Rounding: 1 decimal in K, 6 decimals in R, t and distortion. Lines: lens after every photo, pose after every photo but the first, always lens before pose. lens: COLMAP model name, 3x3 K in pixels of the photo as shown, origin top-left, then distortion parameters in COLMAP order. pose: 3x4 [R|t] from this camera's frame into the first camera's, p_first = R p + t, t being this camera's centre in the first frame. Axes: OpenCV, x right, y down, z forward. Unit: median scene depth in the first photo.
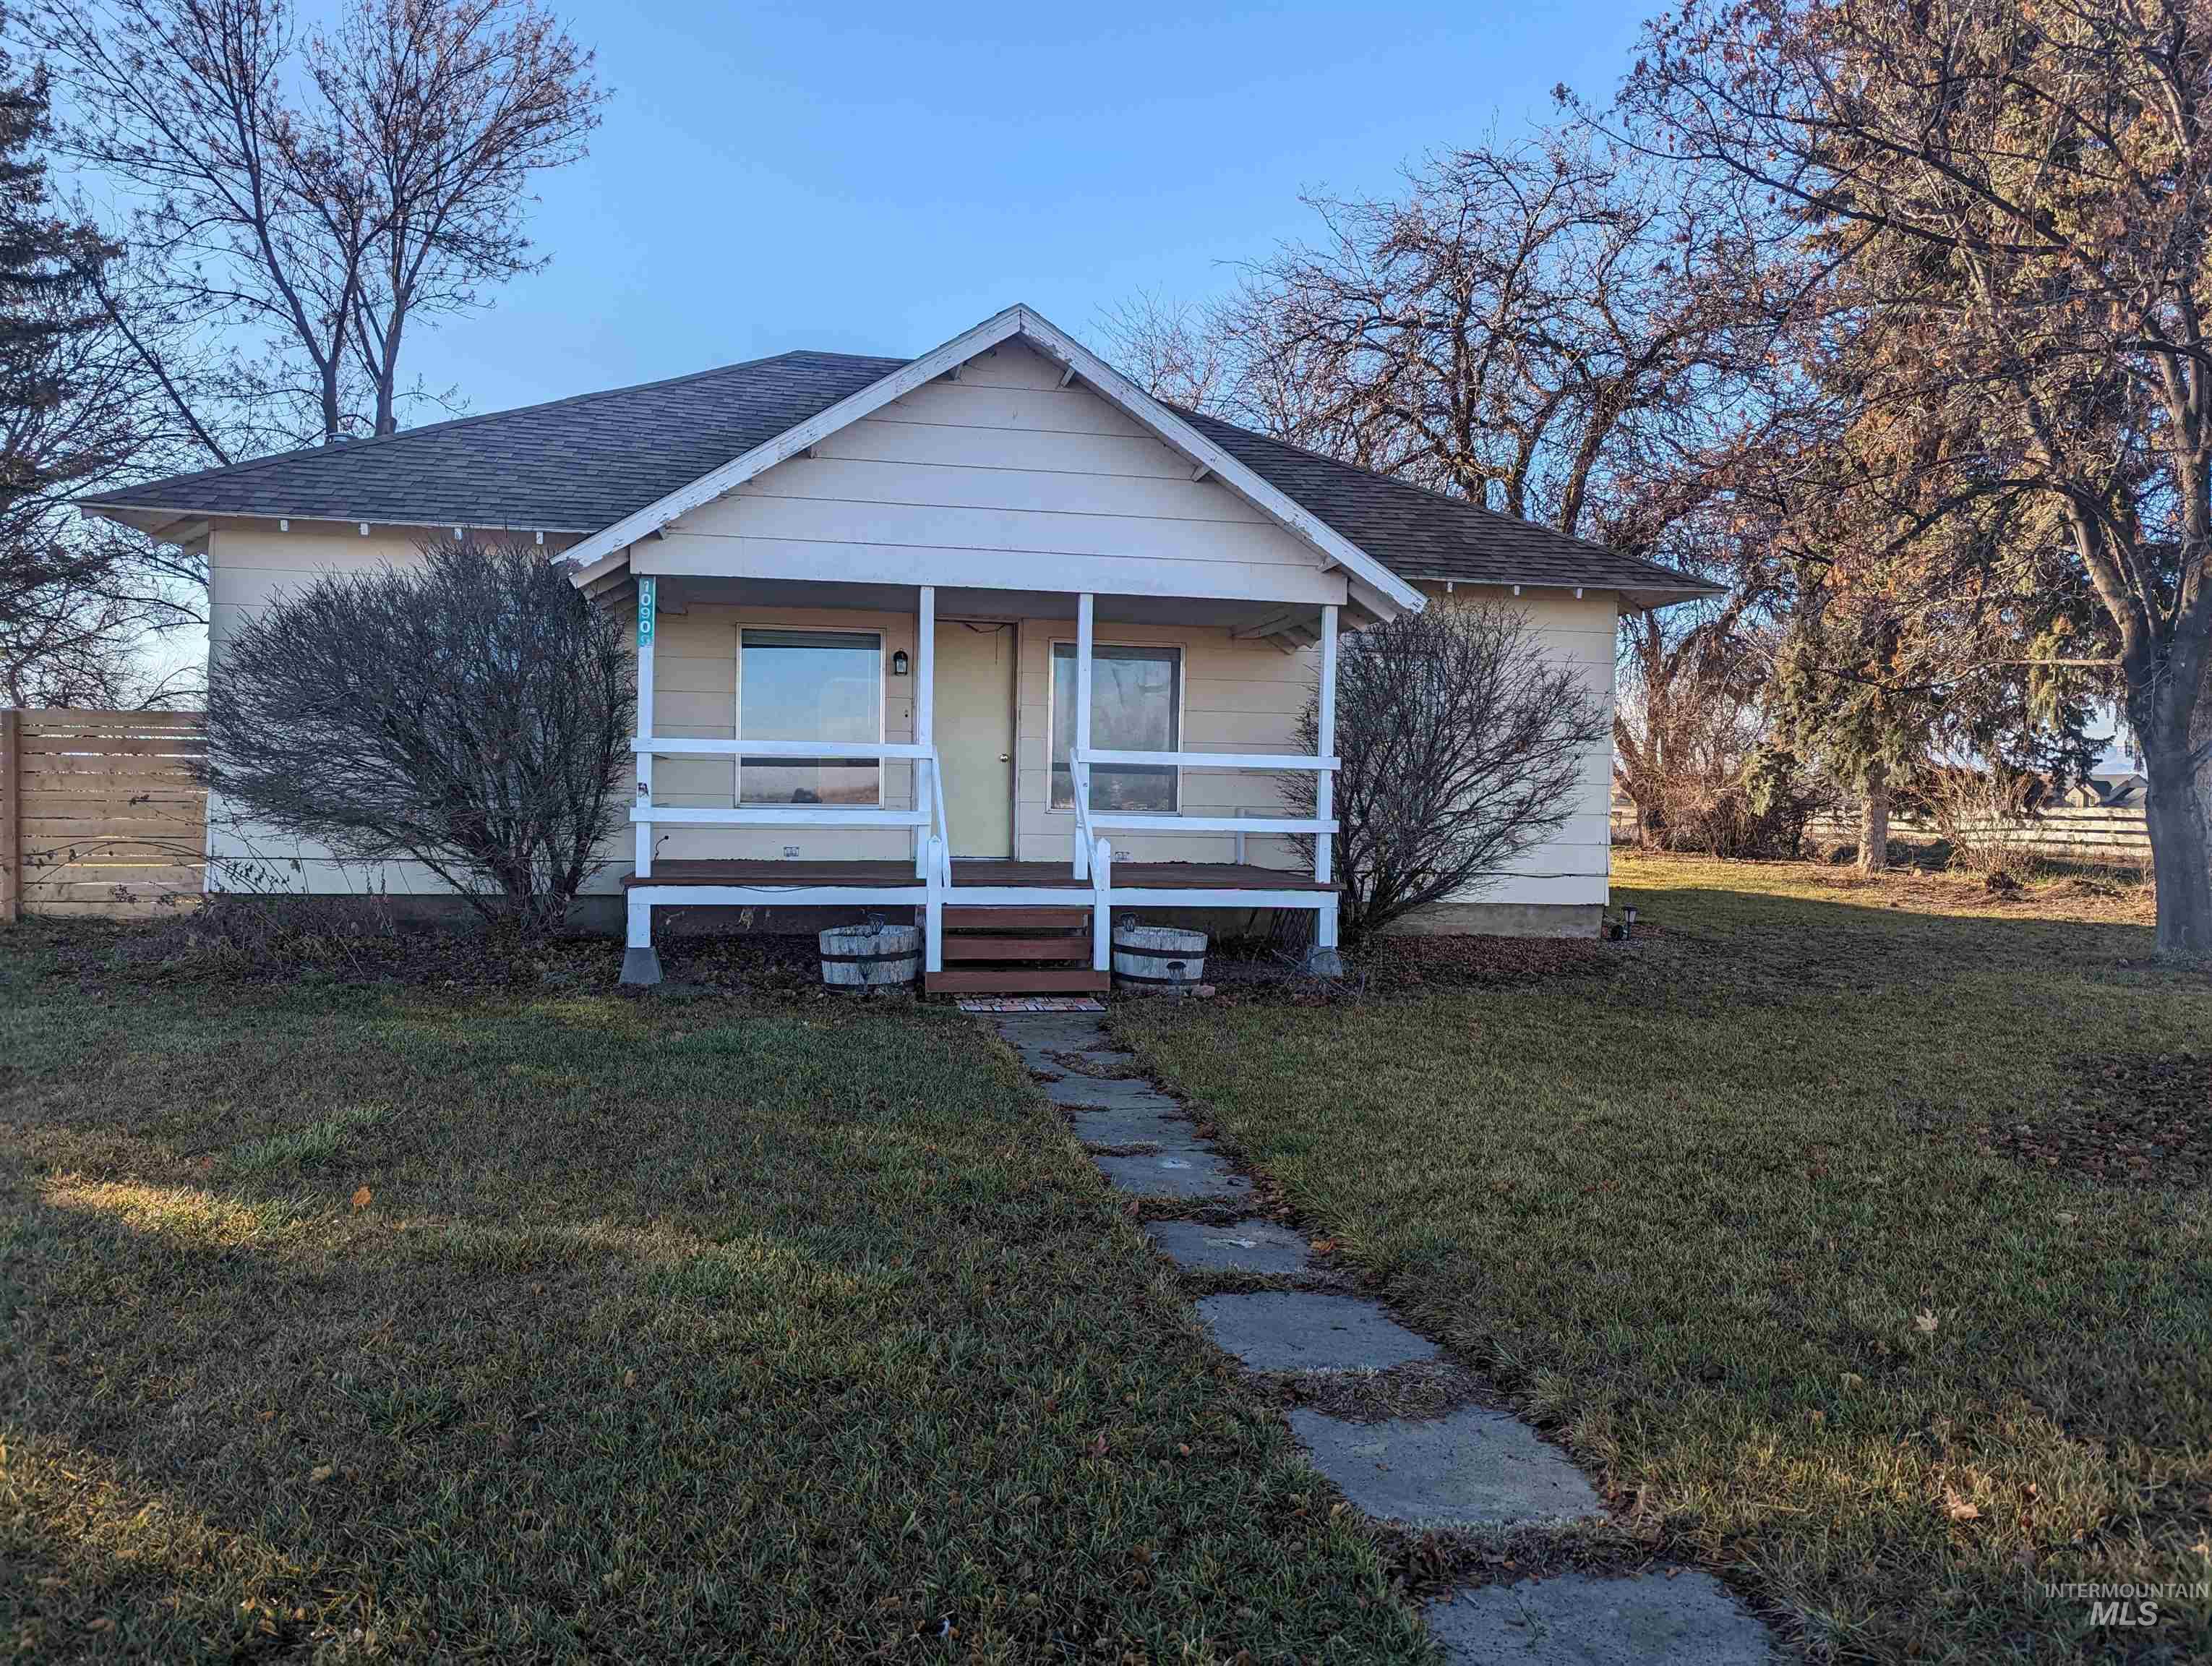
lens RADIAL K [[1612.4, 0, 1106.0], [0, 1612.4, 833.0], [0, 0, 1]] dist [0.077720, -0.071753]
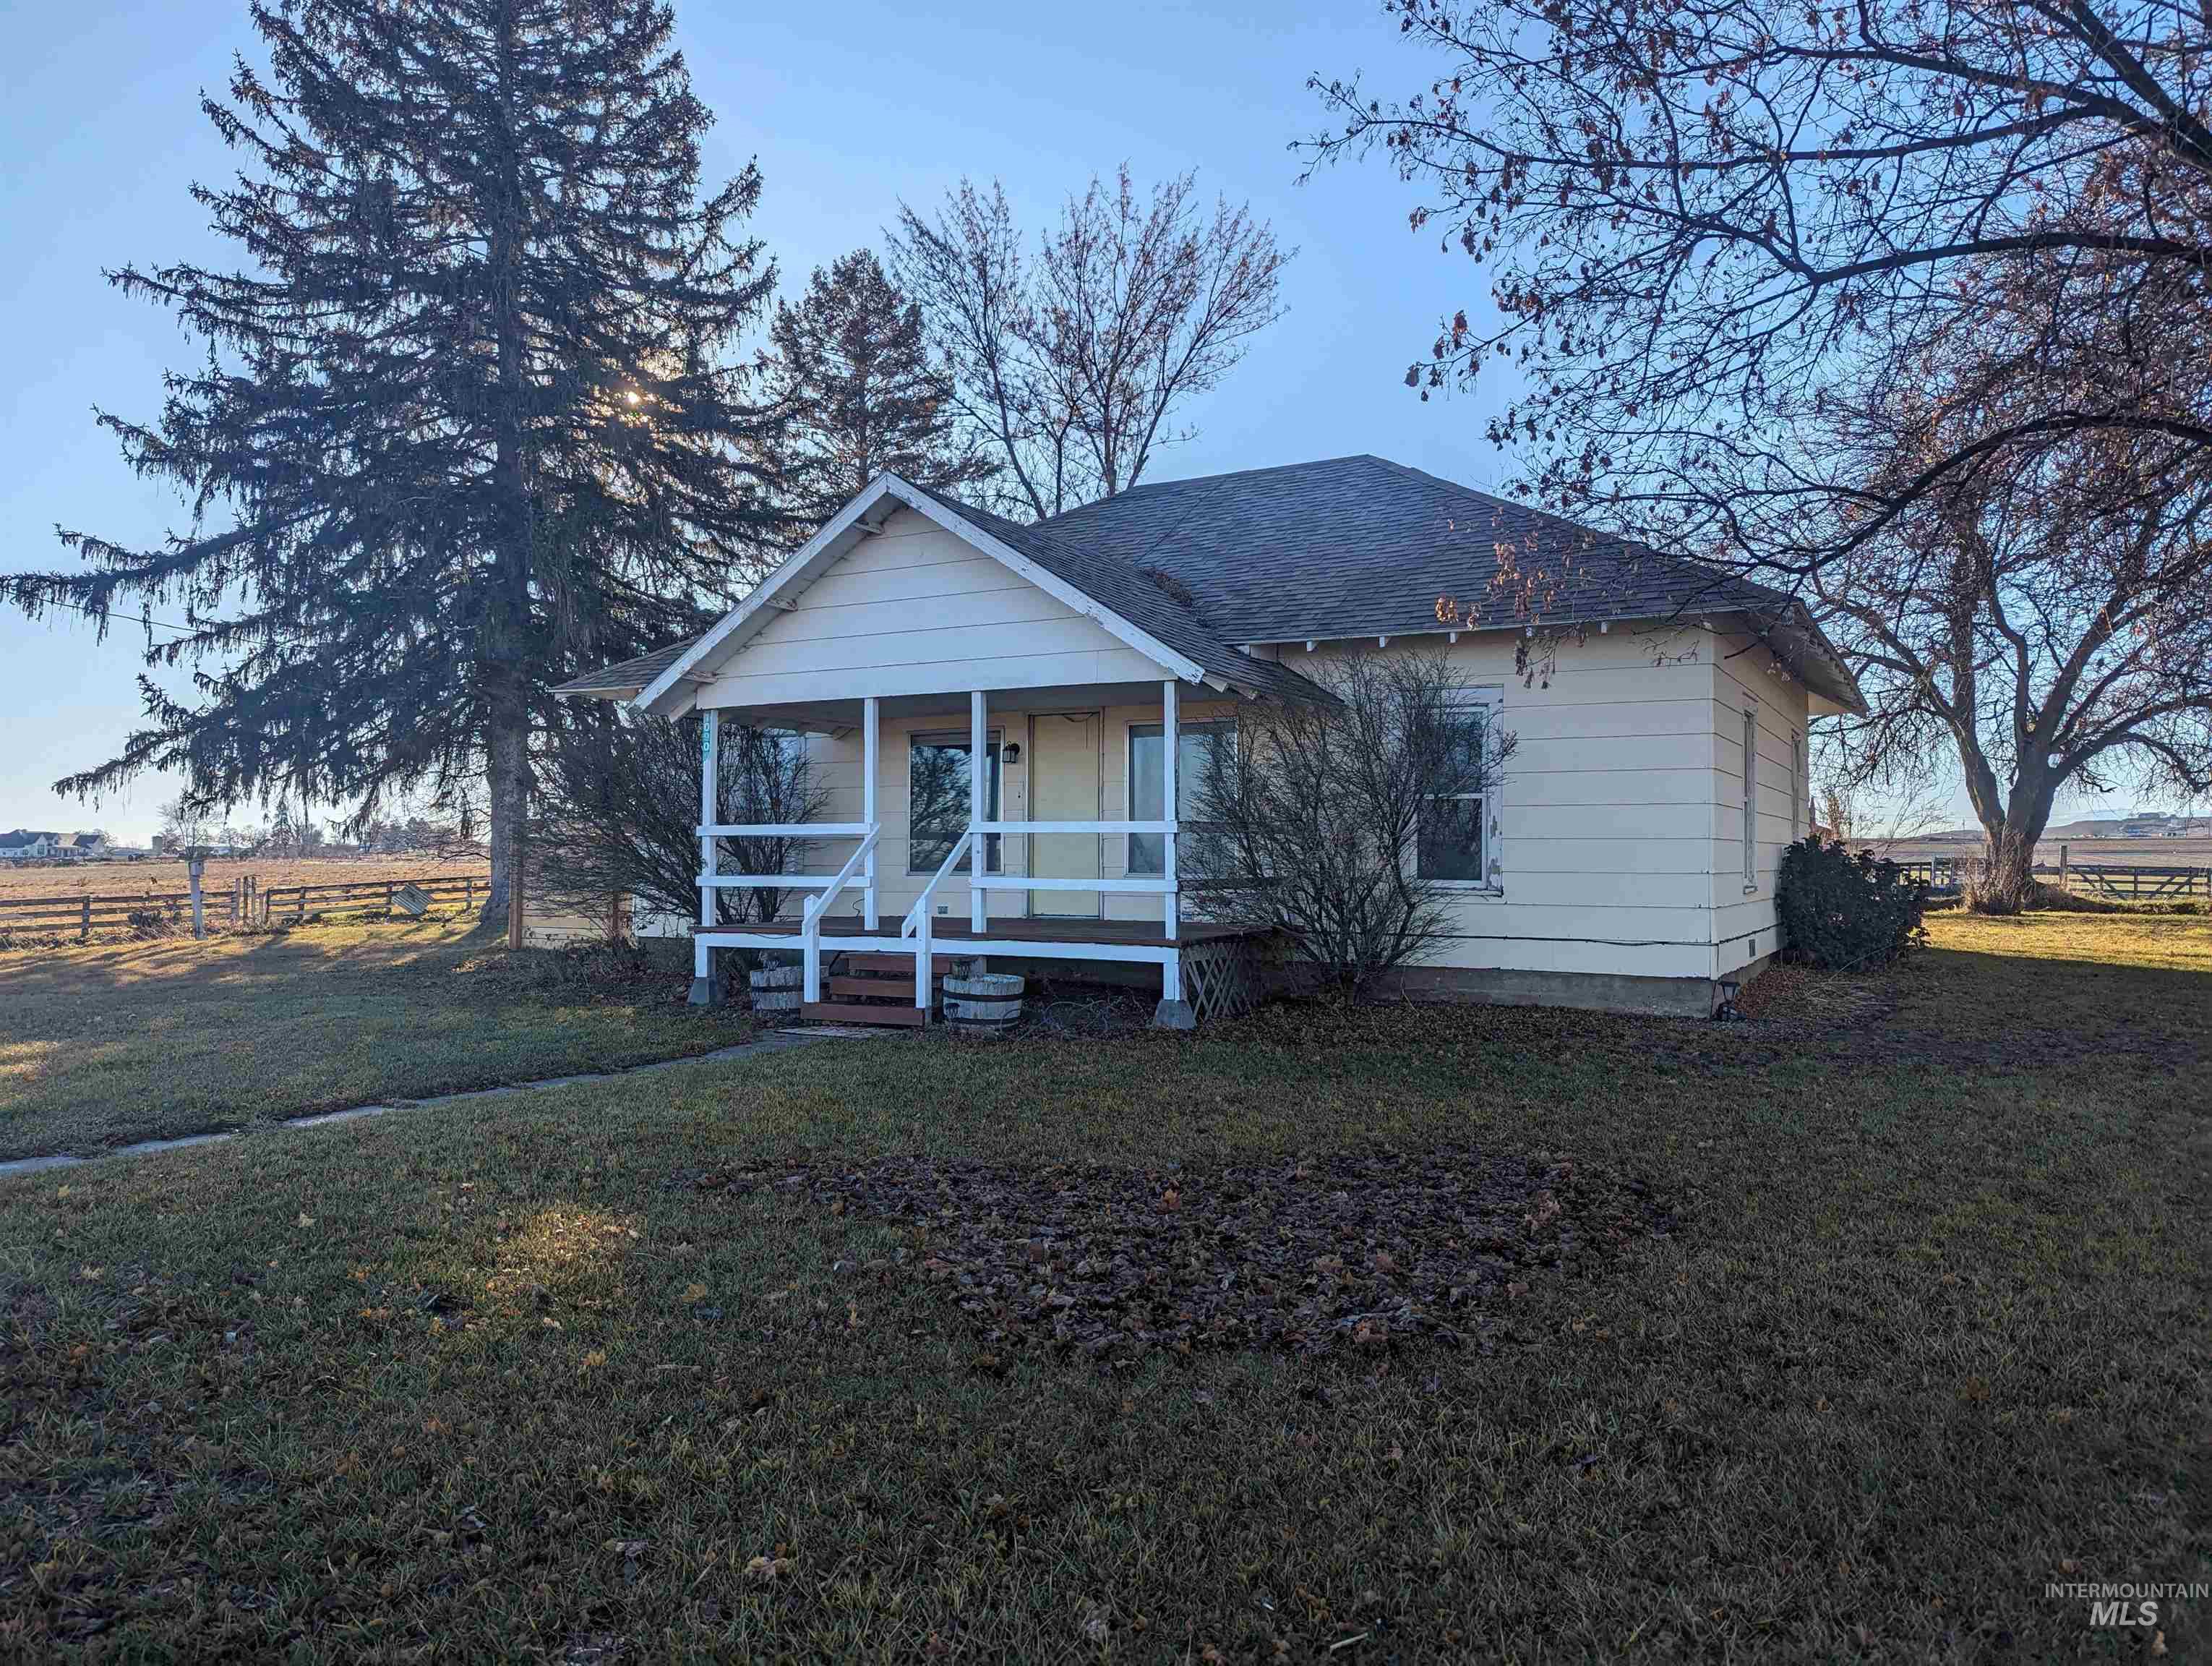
lens RADIAL K [[1612.4, 0, 1106.0], [0, 1612.4, 833.0], [0, 0, 1]] dist [0.077720, -0.071753]
pose [[0.731677, -0.030563, -0.680967, 0.872342], [-0.001652, 0.998912, -0.046608, 0.010908], [0.681650, 0.035227, 0.730830, 0.206784]]
